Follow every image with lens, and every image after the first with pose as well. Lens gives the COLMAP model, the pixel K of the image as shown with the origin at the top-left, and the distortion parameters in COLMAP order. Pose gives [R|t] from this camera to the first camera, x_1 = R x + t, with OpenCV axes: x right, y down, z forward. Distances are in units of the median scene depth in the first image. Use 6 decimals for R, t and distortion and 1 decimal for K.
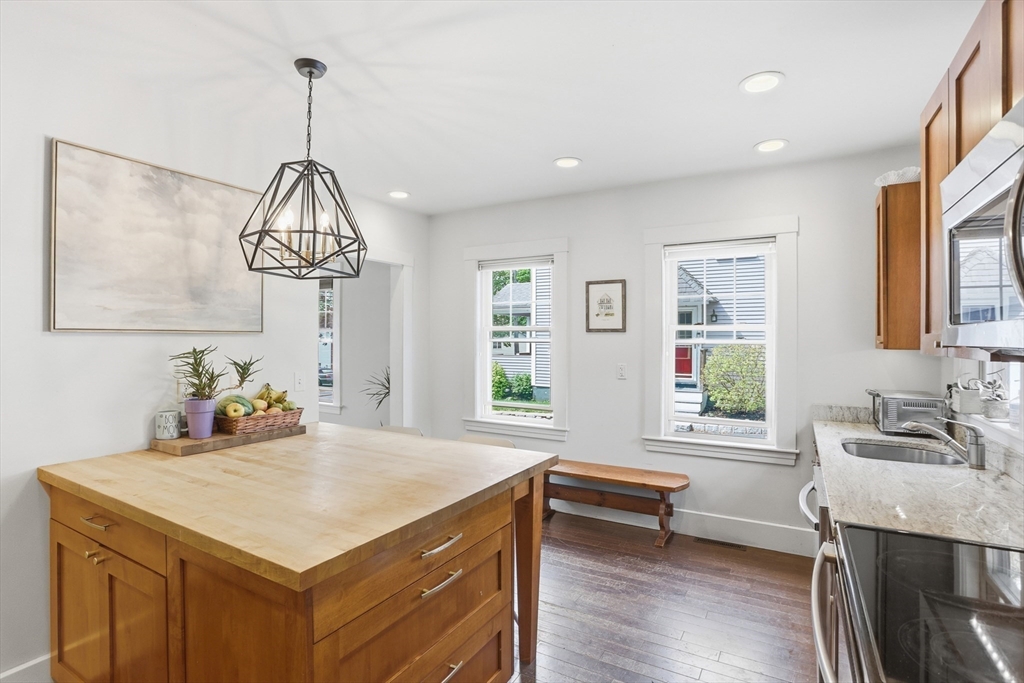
lens RADIAL K [[532.2, 0, 519.9], [0, 532.2, 342.9], [0, 0, 1]] dist [-0.002345, 0.000227]
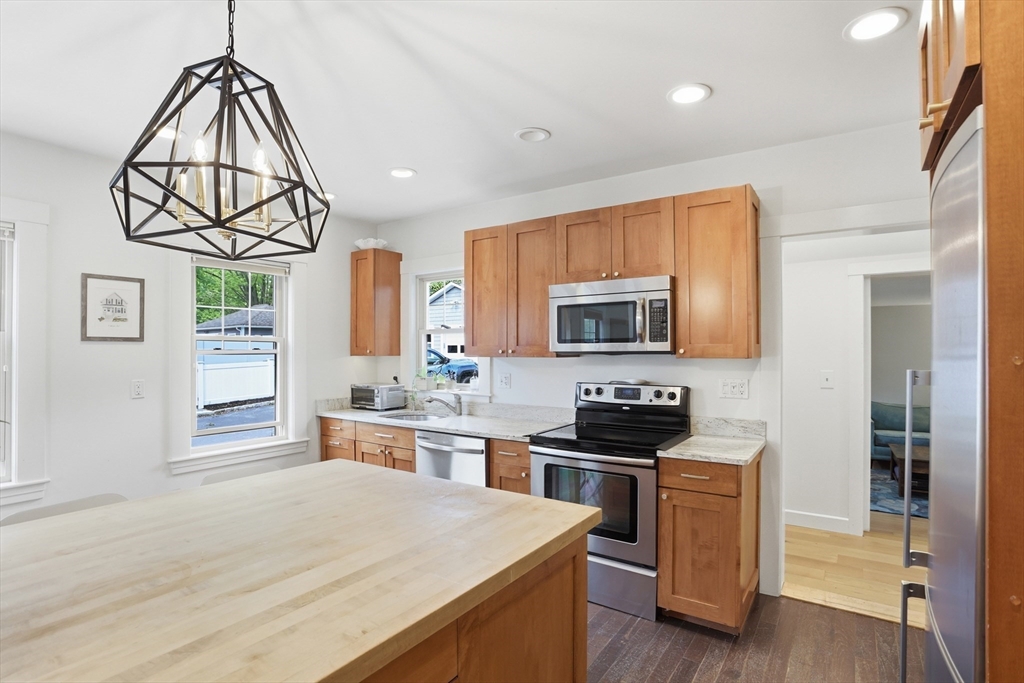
lens RADIAL K [[516.6, 0, 512.5], [0, 516.6, 346.1], [0, 0, 1]] dist [-0.021695, -0.000201]
pose [[0.071873, 0.010941, 0.997354, -0.560873], [0.016827, 0.999784, -0.012180, 0.006218], [-0.997272, 0.017658, 0.071673, 0.361872]]
